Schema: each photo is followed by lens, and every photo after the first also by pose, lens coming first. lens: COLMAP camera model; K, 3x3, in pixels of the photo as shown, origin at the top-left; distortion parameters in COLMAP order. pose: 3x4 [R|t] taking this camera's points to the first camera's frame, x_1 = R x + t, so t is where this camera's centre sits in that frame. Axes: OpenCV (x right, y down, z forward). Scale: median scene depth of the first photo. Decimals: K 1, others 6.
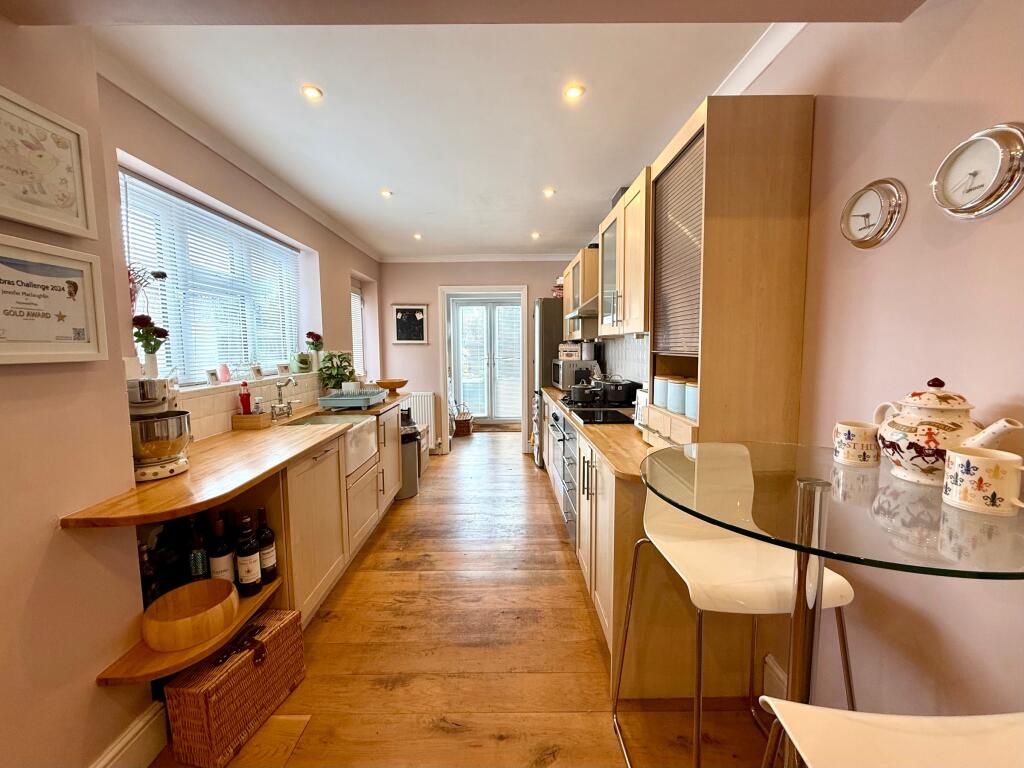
lens RADIAL K [[415.9, 0, 511.4], [0, 415.9, 383.4], [0, 0, 1]] dist [-0.002621, 0.000129]
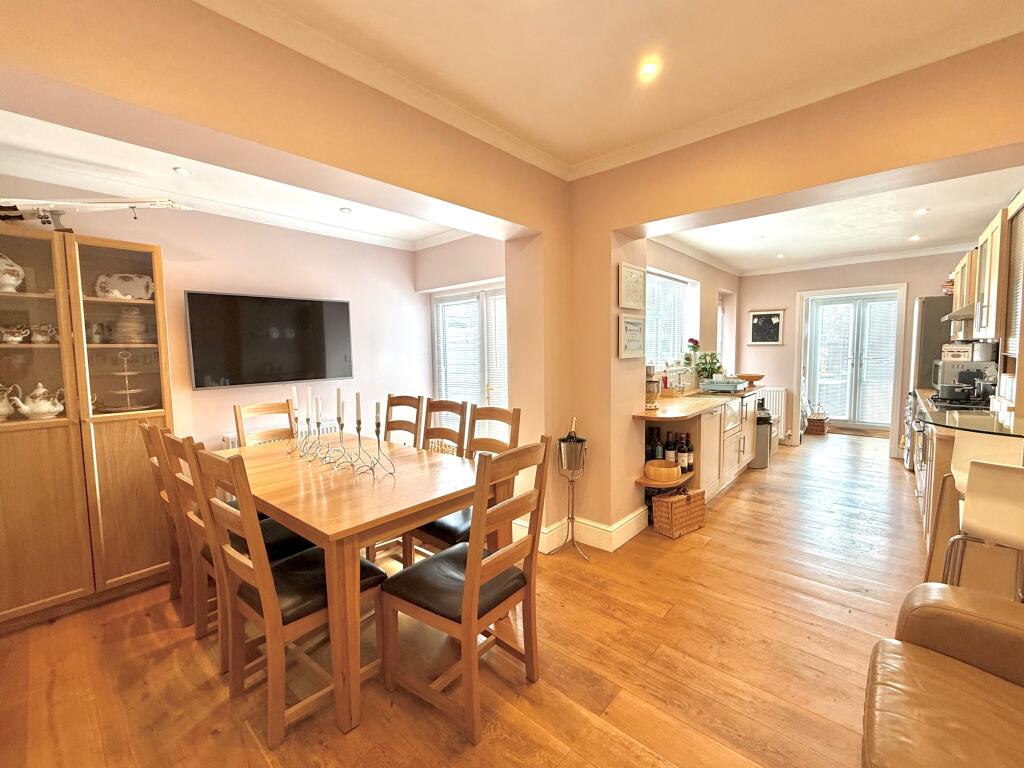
lens RADIAL K [[415.9, 0, 518.0], [0, 415.9, 380.9], [0, 0, 1]] dist [-0.002621, 0.000129]
pose [[0.733357, 0.048572, -0.678107, 0.050820], [-0.049970, 0.998598, 0.017487, 0.023616], [0.678005, 0.021060, 0.734755, -0.387506]]
